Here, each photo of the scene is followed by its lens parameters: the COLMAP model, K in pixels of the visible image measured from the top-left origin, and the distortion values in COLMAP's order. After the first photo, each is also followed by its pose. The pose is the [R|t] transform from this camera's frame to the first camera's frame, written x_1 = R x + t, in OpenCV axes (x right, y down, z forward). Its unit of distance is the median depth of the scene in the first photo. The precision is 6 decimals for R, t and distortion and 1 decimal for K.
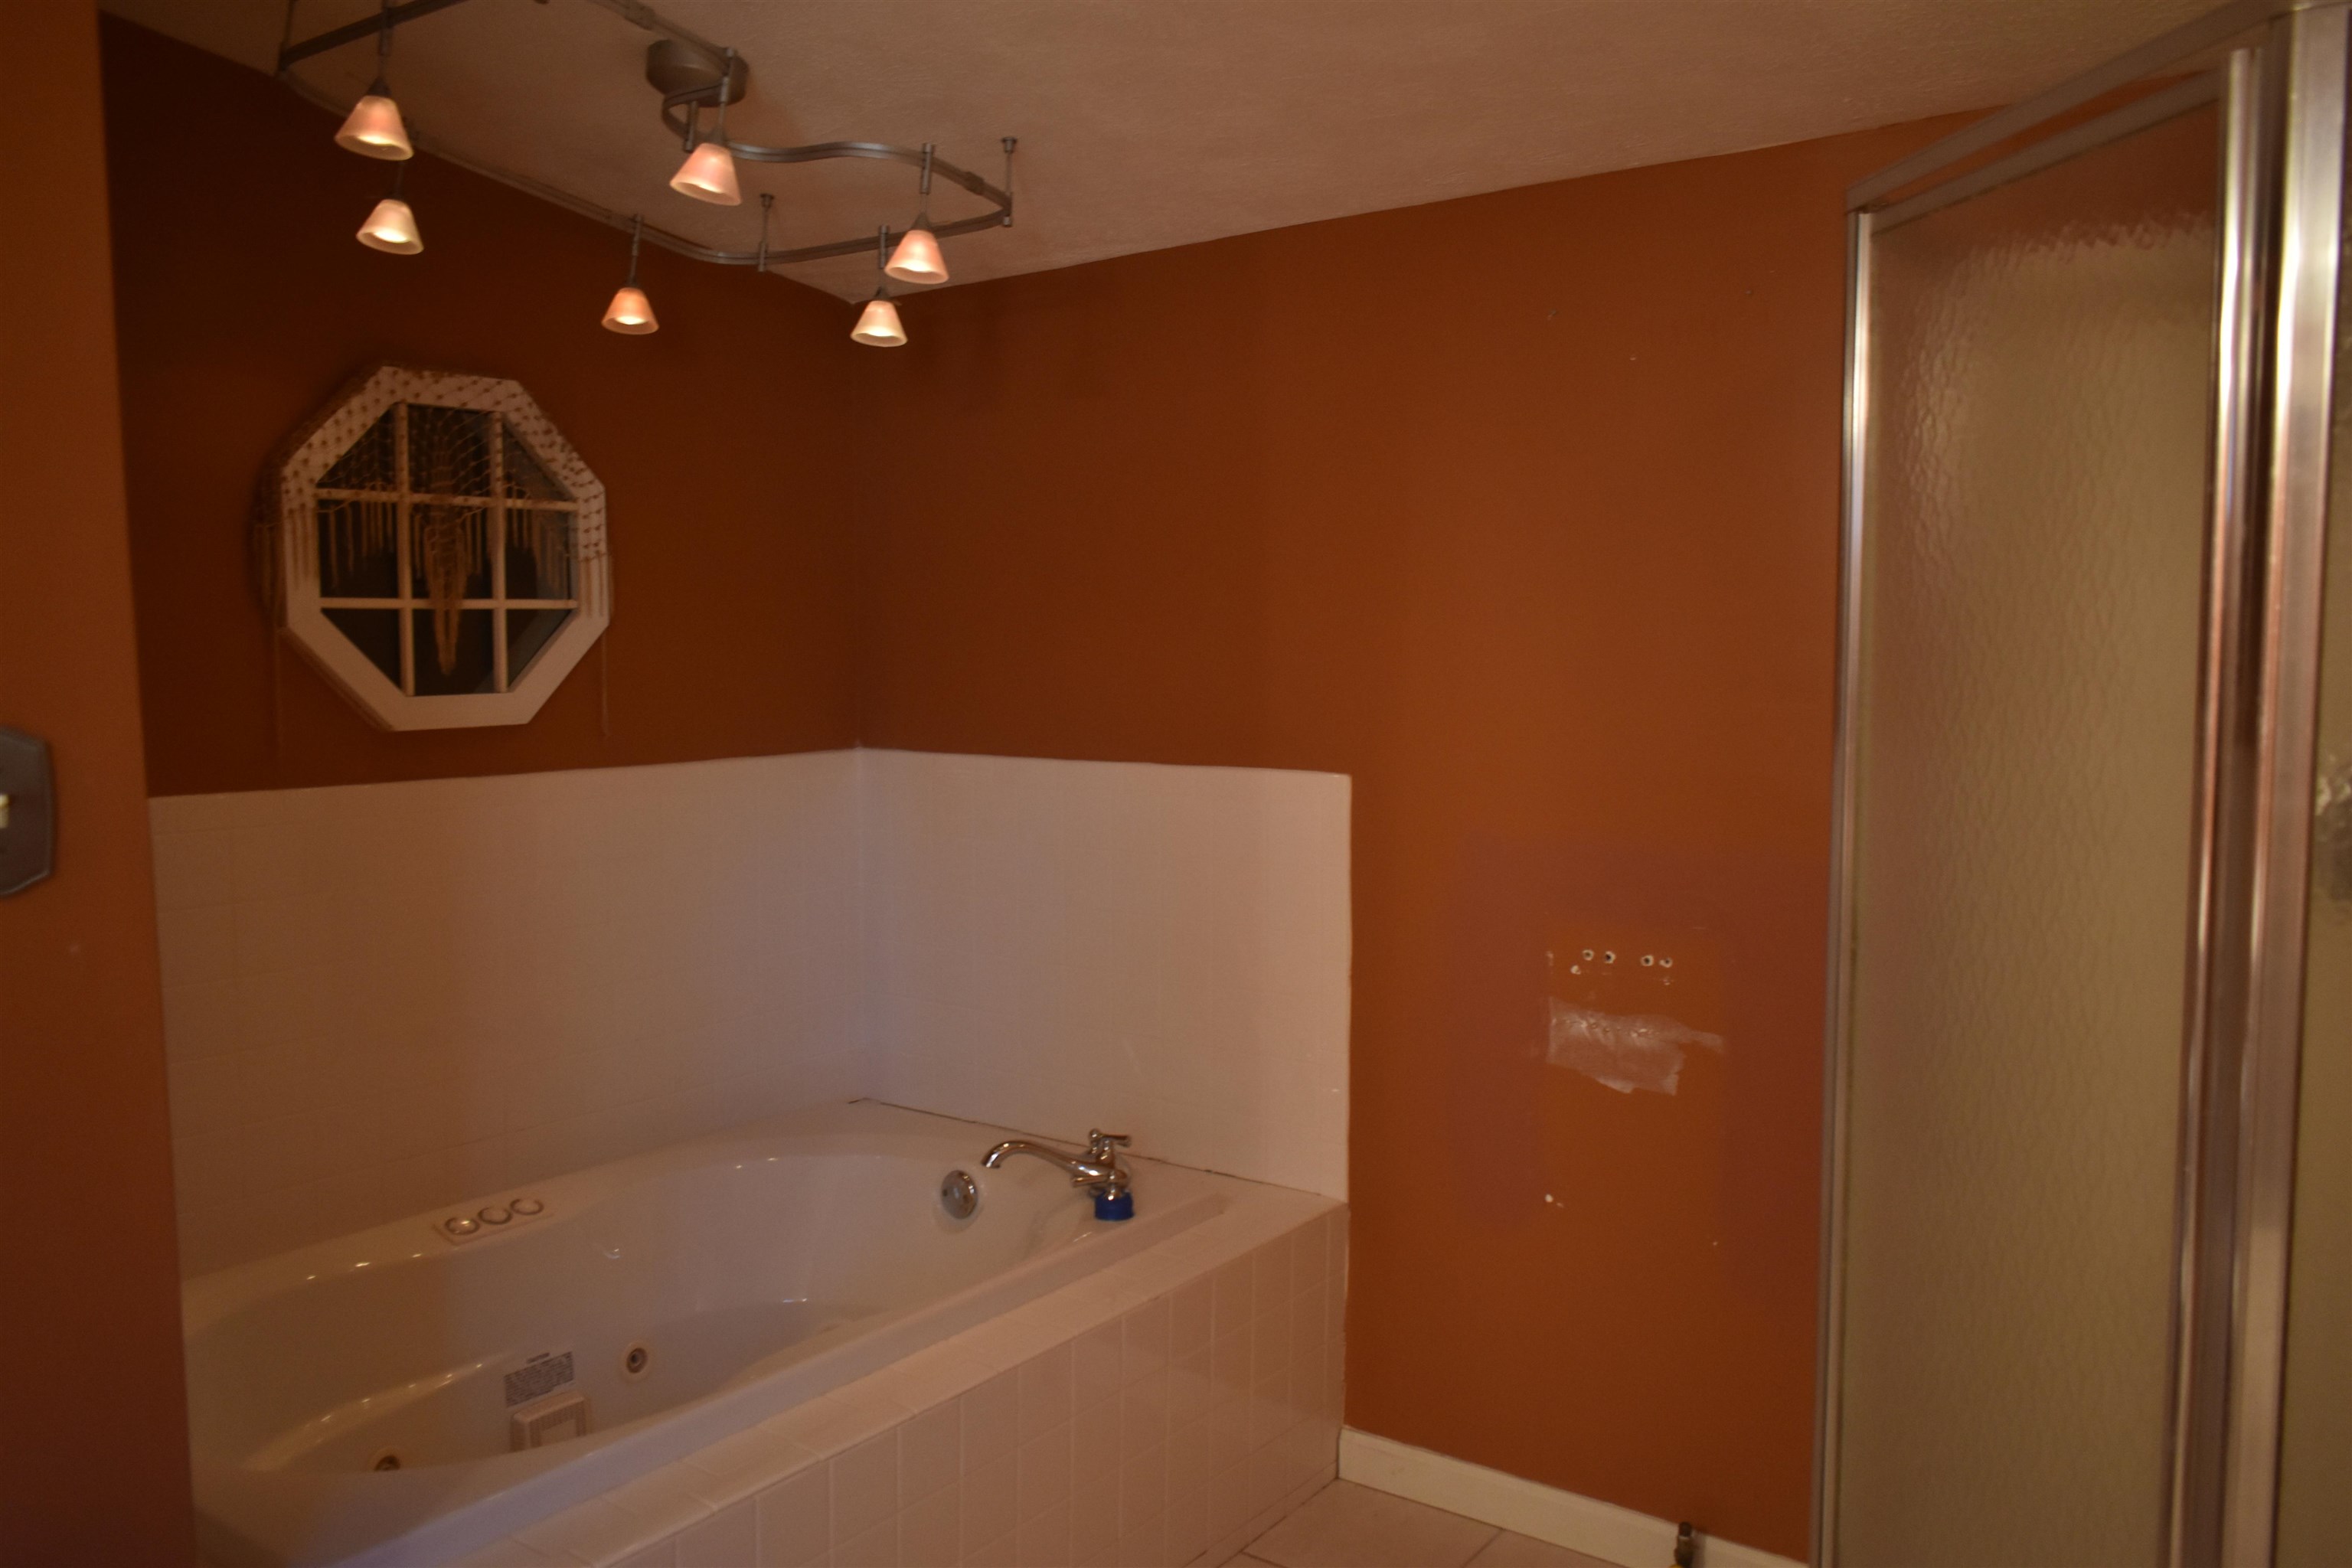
lens RADIAL K [[1830.4, 0, 1176.8], [0, 1830.4, 773.8], [0, 0, 1]] dist [0.004494, -0.007471]
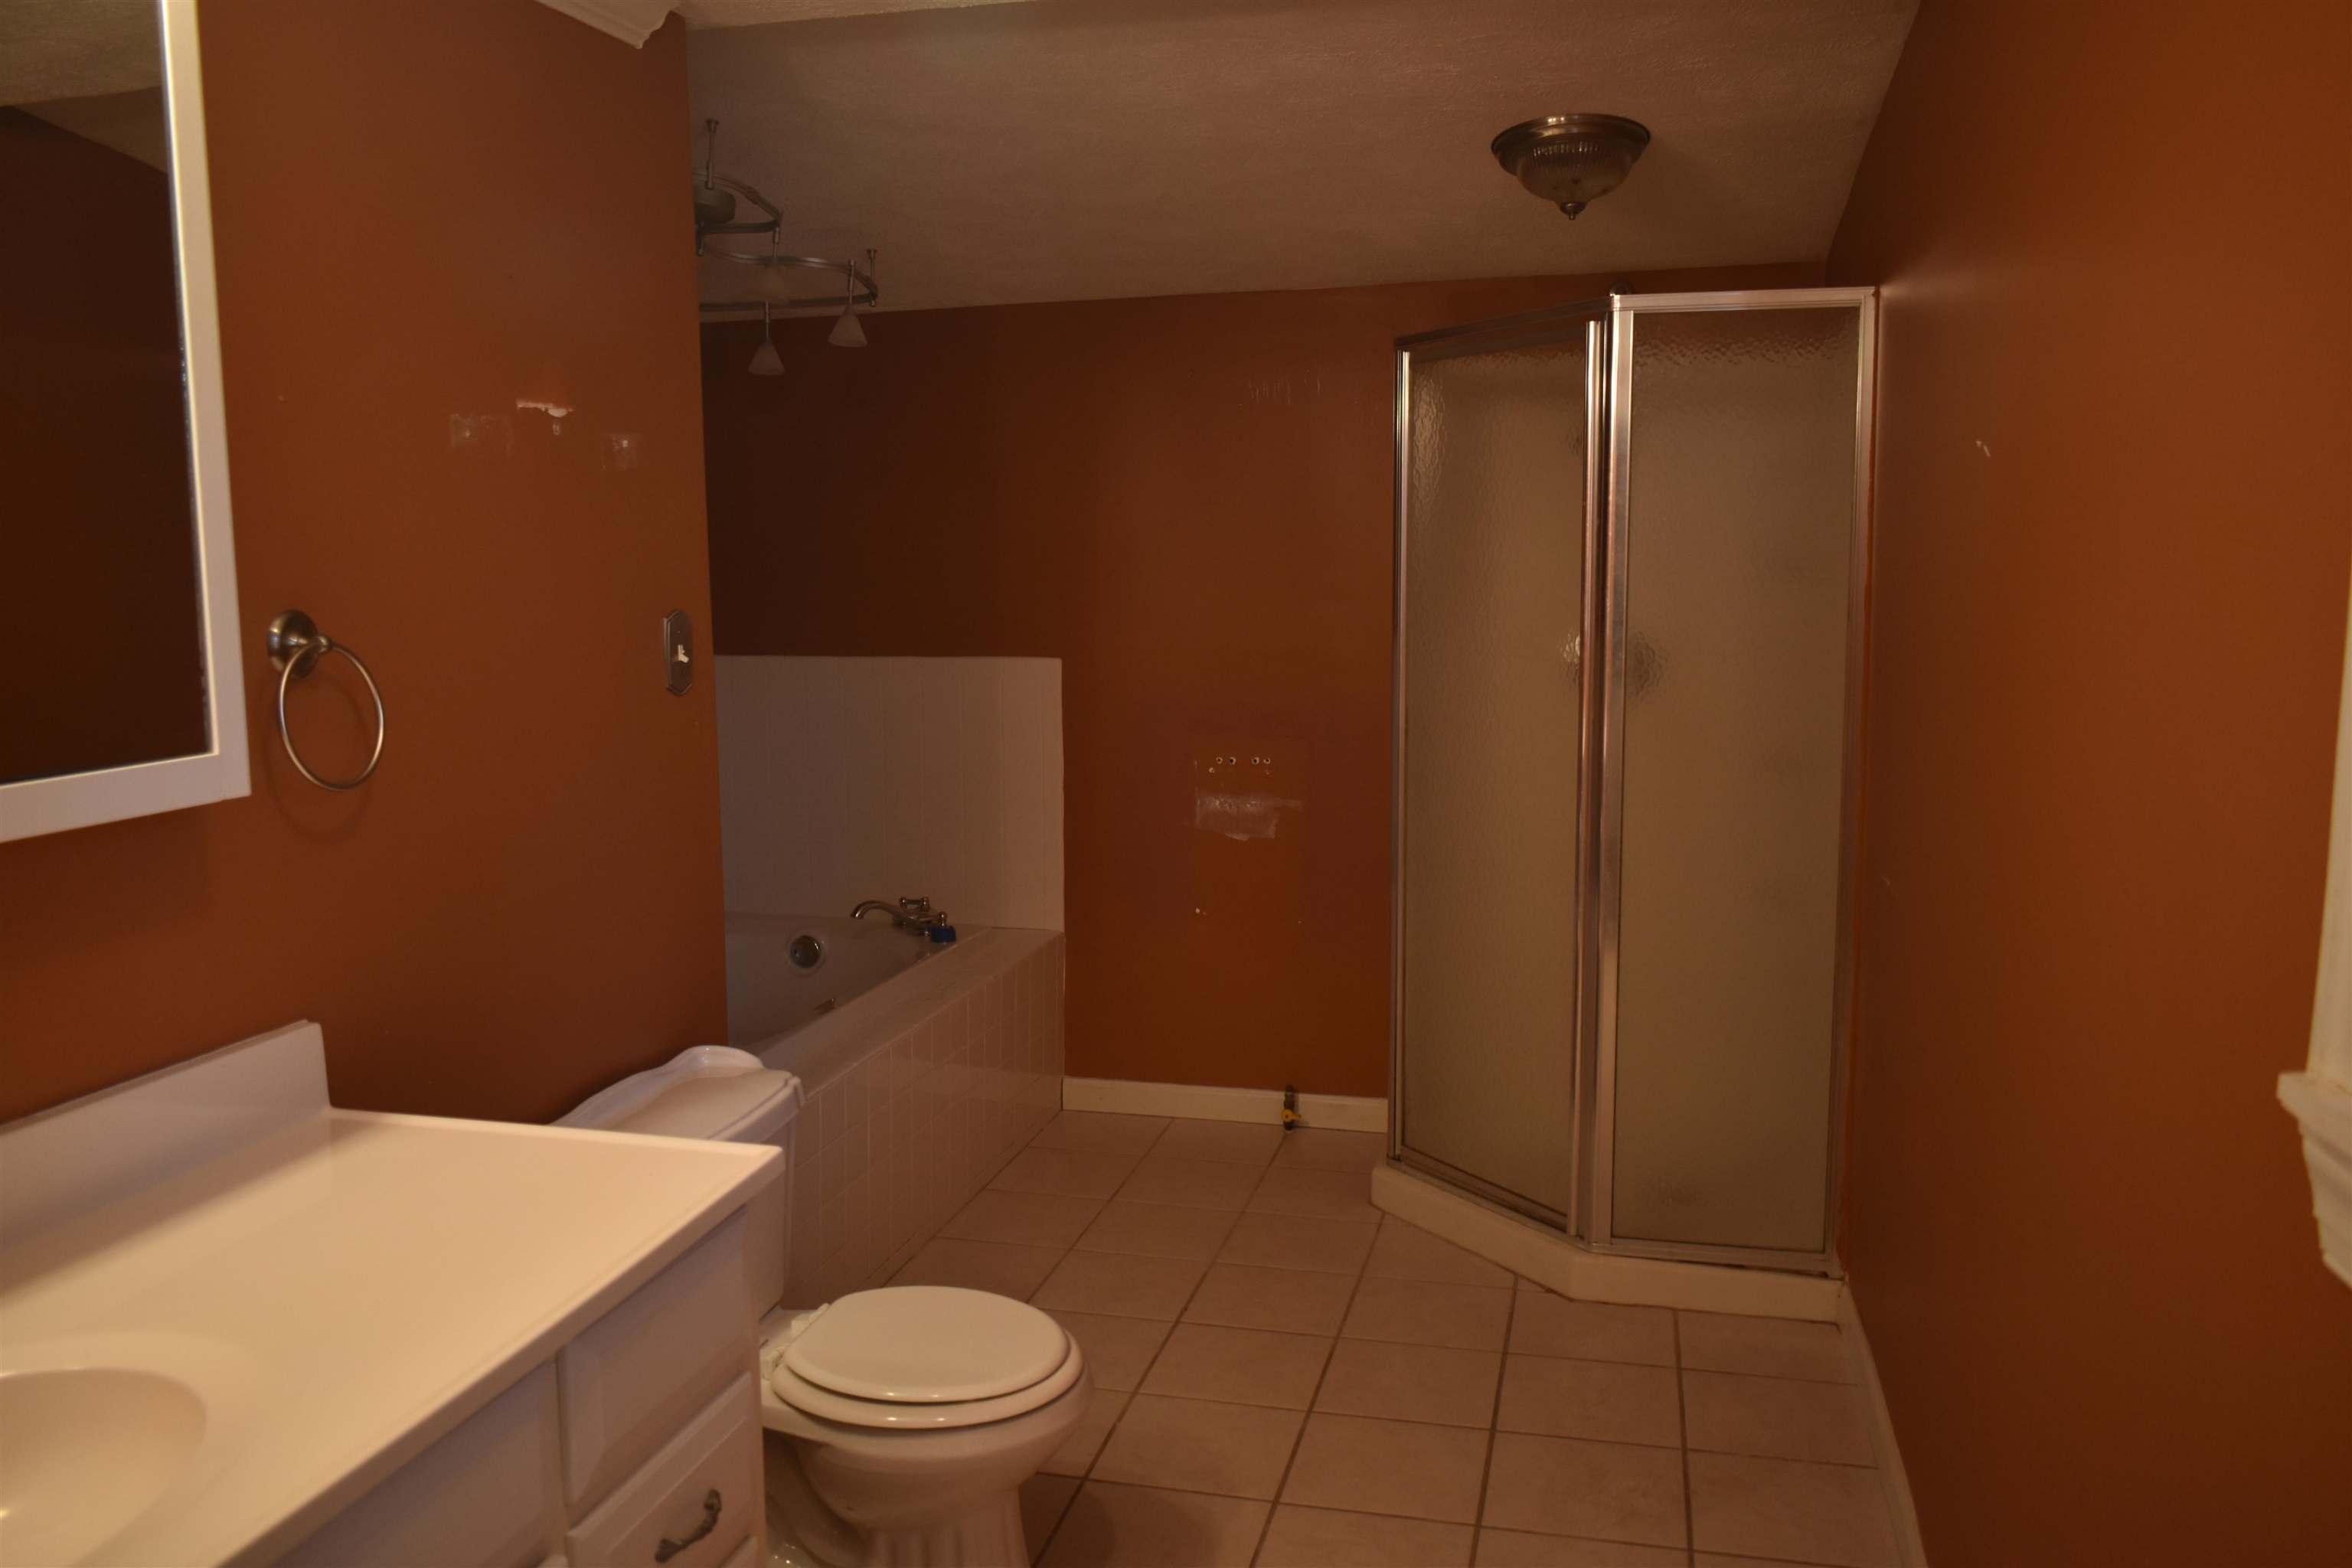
lens RADIAL K [[1830.4, 0, 1173.2], [0, 1830.4, 788.7], [0, 0, 1]] dist [0.004494, -0.007471]
pose [[0.929077, -0.051027, 0.366351, -0.422432], [0.033696, 0.997996, 0.053552, 0.034456], [-0.368349, -0.037410, 0.928934, -0.525721]]
